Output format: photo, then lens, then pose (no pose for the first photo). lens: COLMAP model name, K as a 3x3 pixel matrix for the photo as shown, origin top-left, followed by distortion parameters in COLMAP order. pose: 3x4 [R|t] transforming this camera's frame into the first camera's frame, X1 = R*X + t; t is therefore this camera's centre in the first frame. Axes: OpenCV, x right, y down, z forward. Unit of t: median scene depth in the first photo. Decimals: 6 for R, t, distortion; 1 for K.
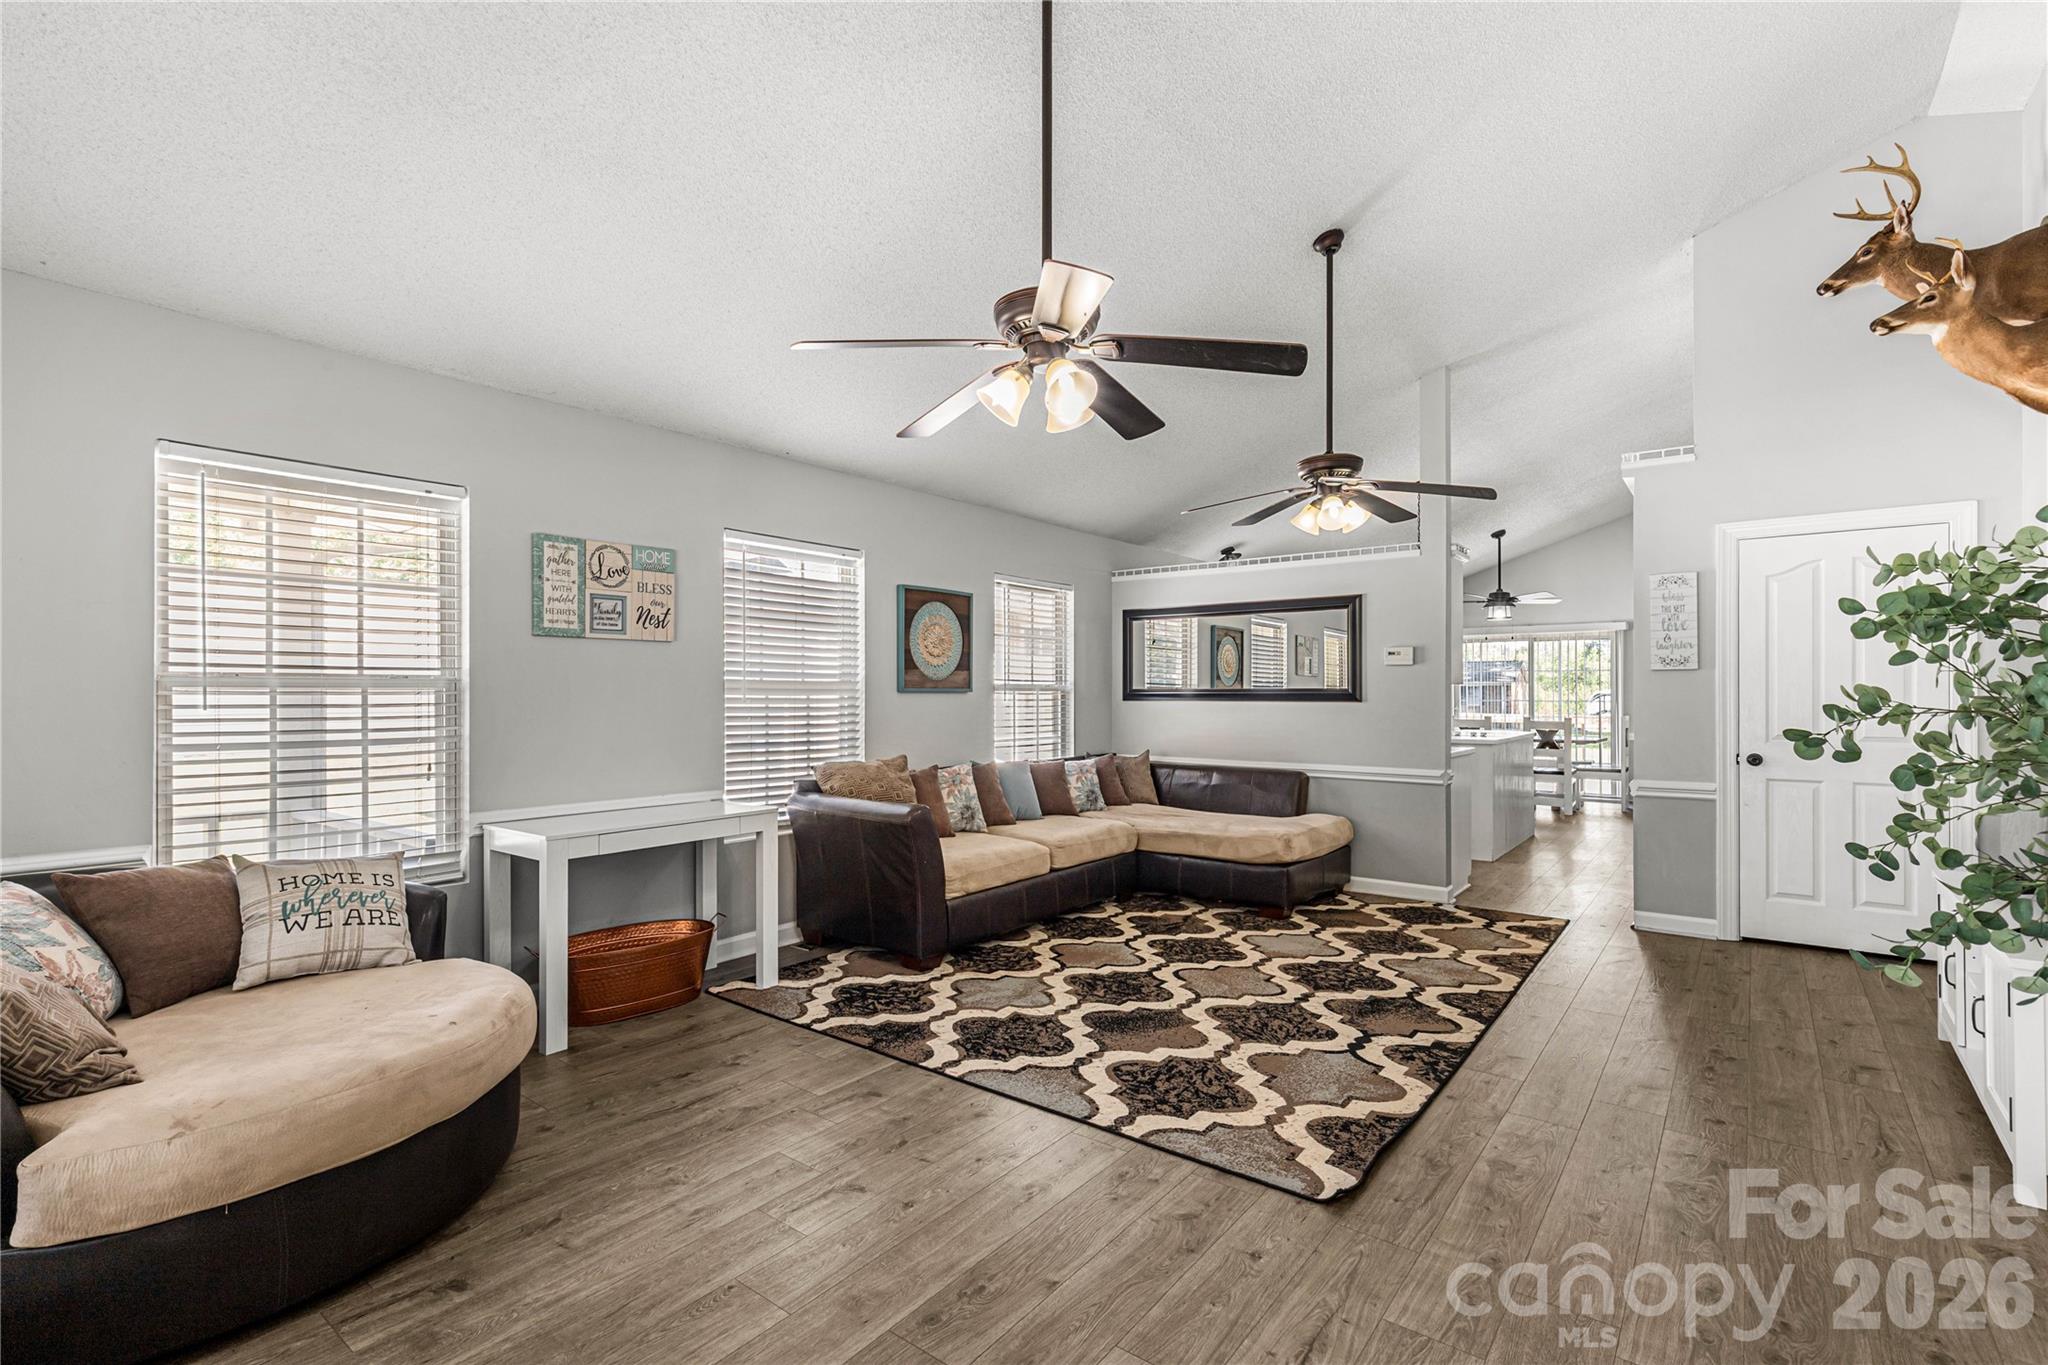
lens RADIAL K [[945.6, 0, 1023.2], [0, 945.6, 694.1], [0, 0, 1]] dist [0.002218, 0.000095]
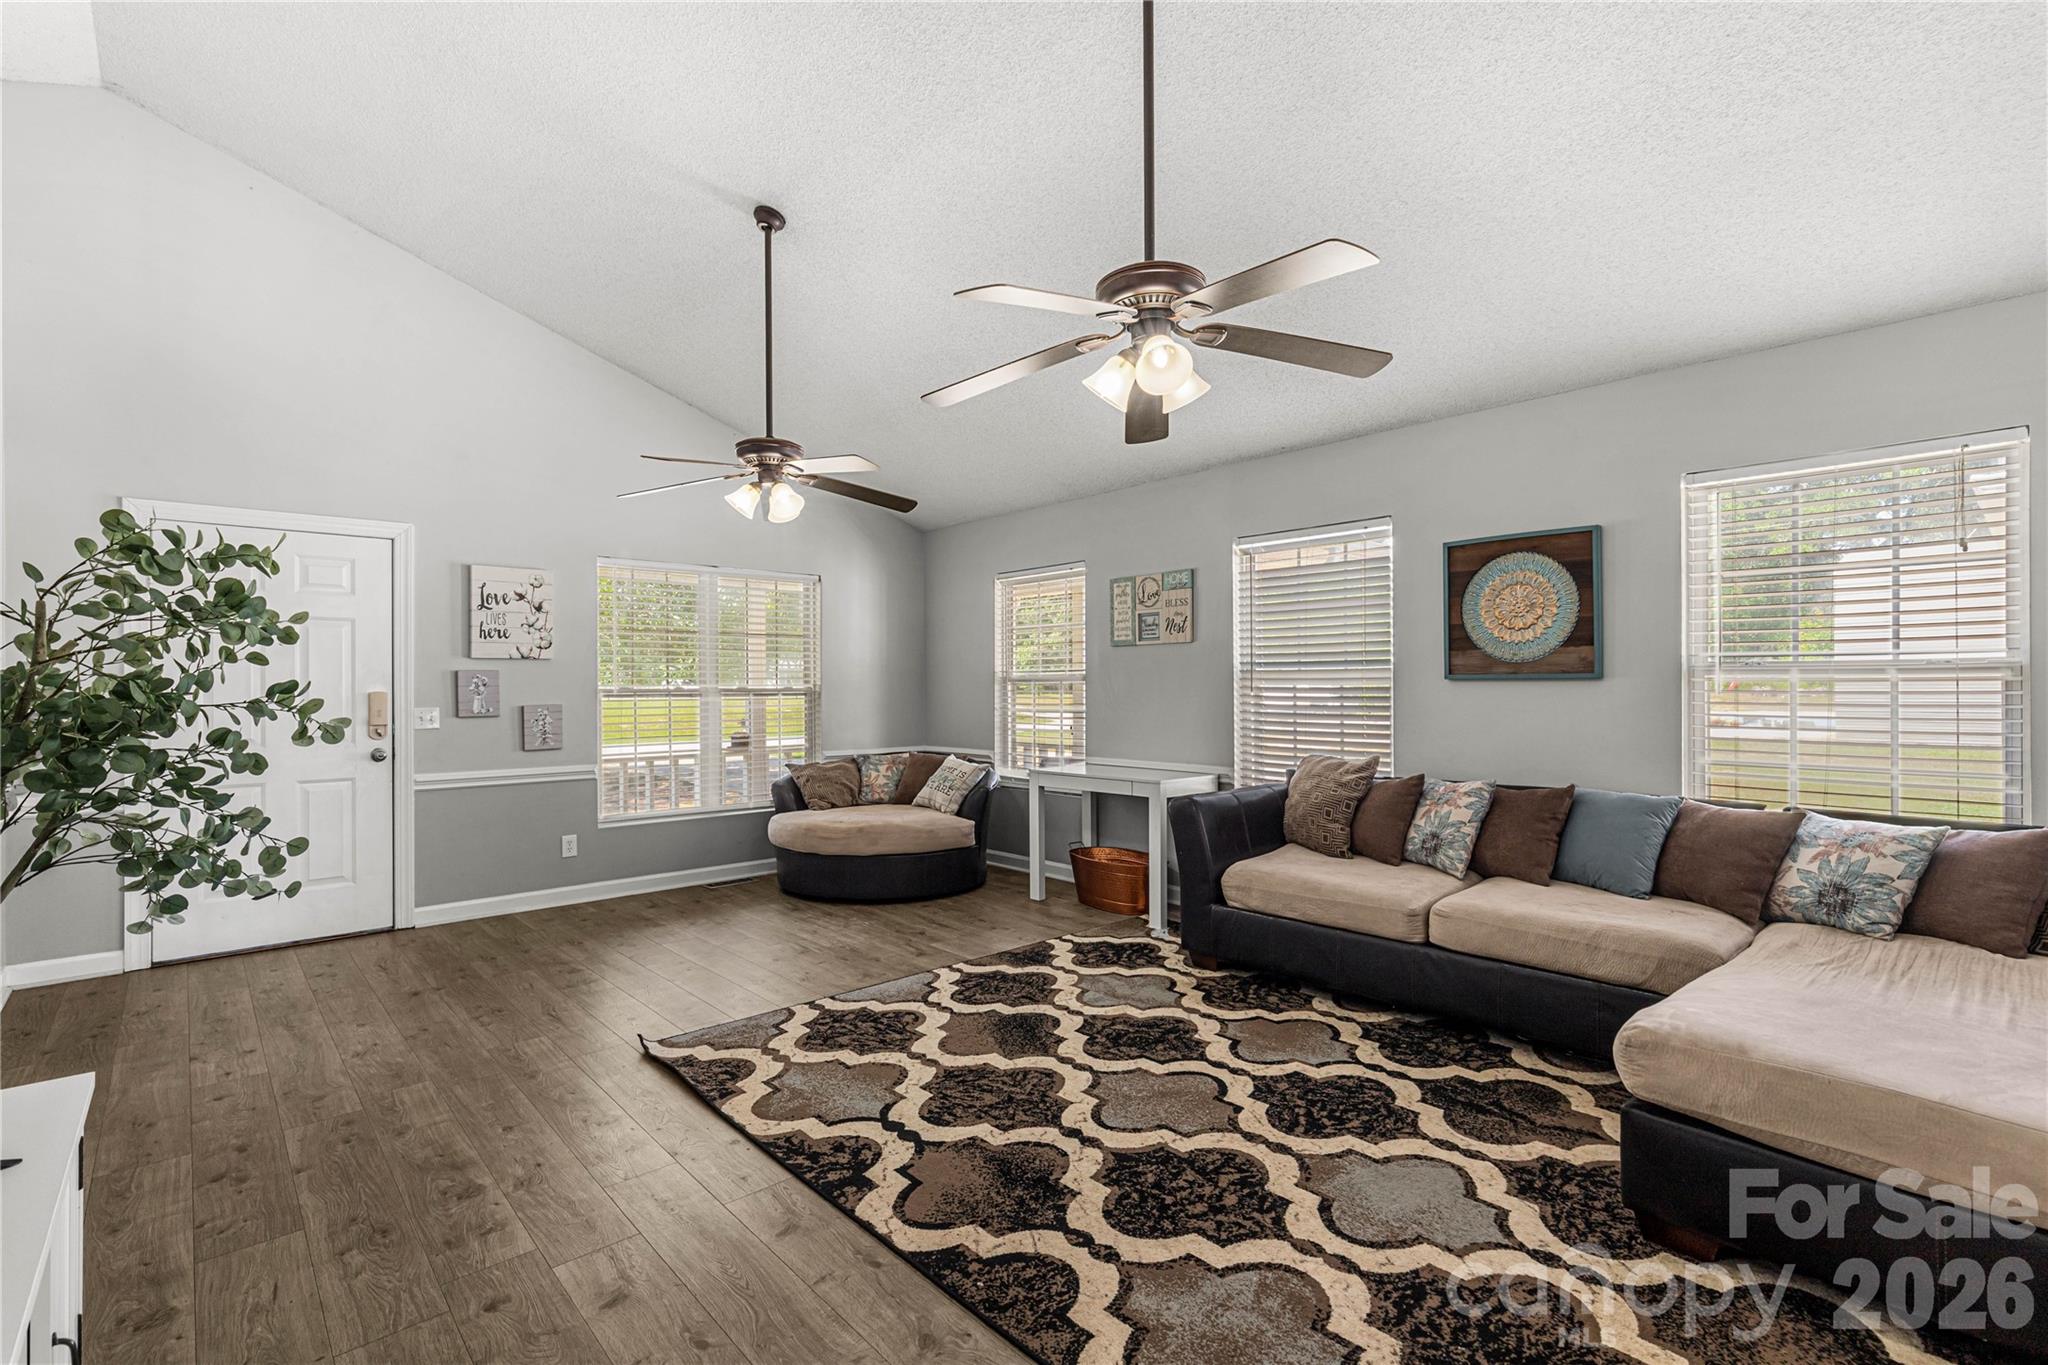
lens RADIAL K [[945.6, 0, 1024.7], [0, 945.6, 679.4], [0, 0, 1]] dist [0.002218, 0.000095]
pose [[-0.180803, -0.004279, -0.983510, 0.967567], [0.003921, 0.999979, -0.005072, -0.000644], [0.983512, -0.004773, -0.180782, 1.084891]]
